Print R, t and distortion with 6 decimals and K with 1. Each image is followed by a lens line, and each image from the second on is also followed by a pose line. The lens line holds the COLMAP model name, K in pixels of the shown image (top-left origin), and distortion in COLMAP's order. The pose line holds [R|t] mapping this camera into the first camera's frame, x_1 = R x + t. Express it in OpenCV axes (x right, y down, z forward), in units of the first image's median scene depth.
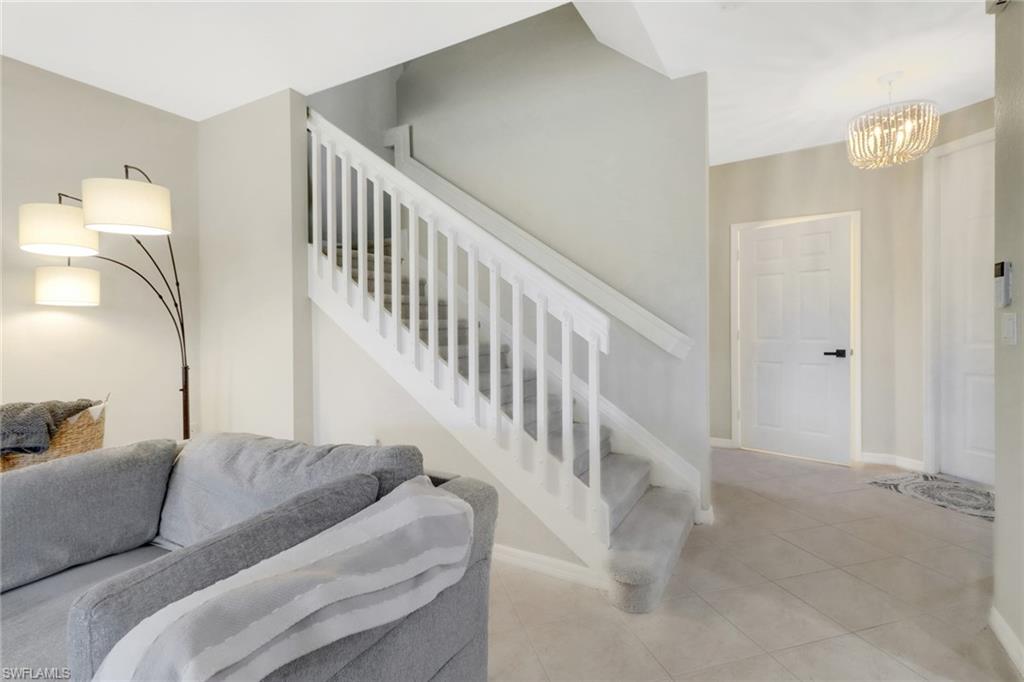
lens RADIAL K [[472.5, 0, 512.1], [0, 472.5, 327.6], [0, 0, 1]] dist [0.016437, -0.014034]
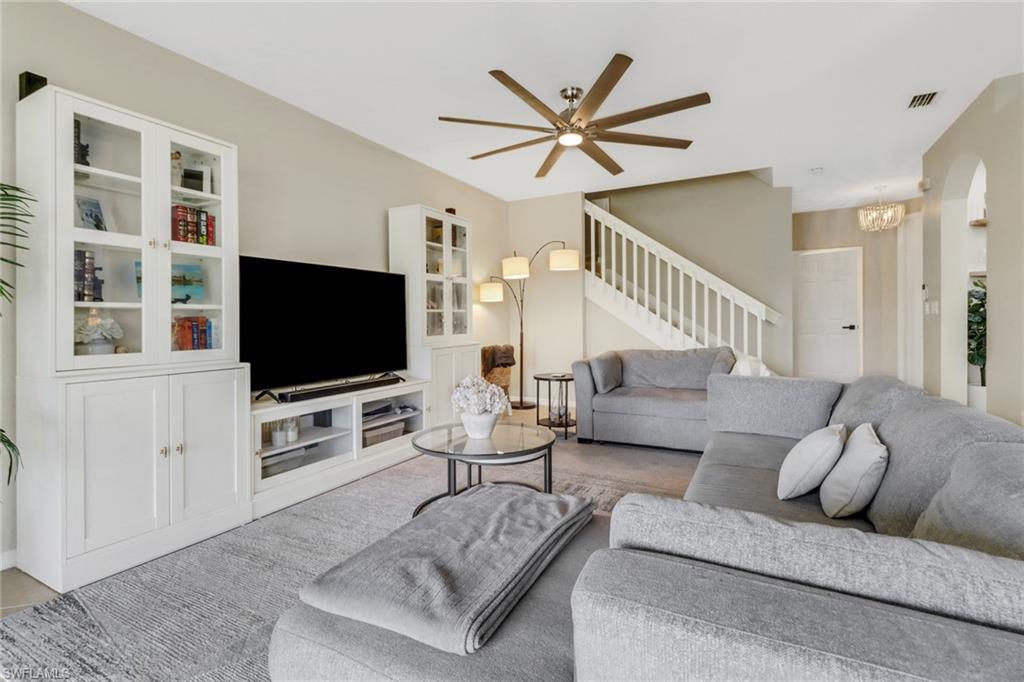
lens RADIAL K [[472.5, 0, 512.1], [0, 472.5, 327.6], [0, 0, 1]] dist [0.016437, -0.014034]
pose [[0.999722, -0.005884, 0.022811, -0.791931], [0.005829, 0.999980, 0.002455, 0.056085], [-0.022825, -0.002321, 0.999737, -0.953140]]
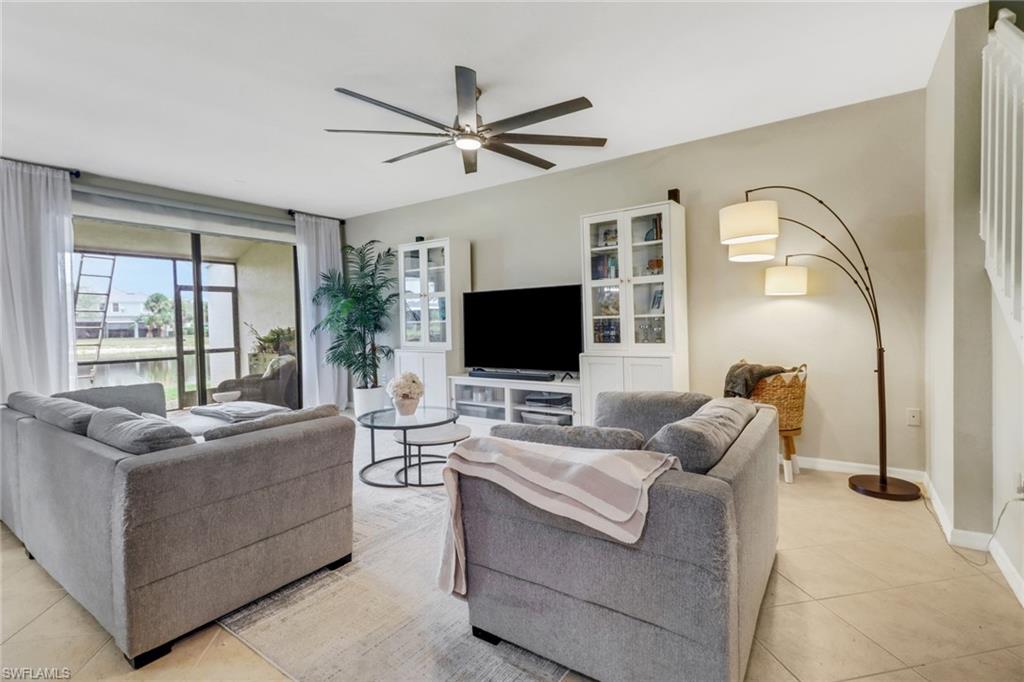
lens RADIAL K [[472.5, 0, 512.1], [0, 472.5, 327.6], [0, 0, 1]] dist [0.016437, -0.014034]
pose [[-0.092441, 0.032854, -0.995176, 0.401102], [0.022766, 0.999264, 0.030874, -0.012329], [0.995458, -0.019802, -0.093121, 0.320899]]
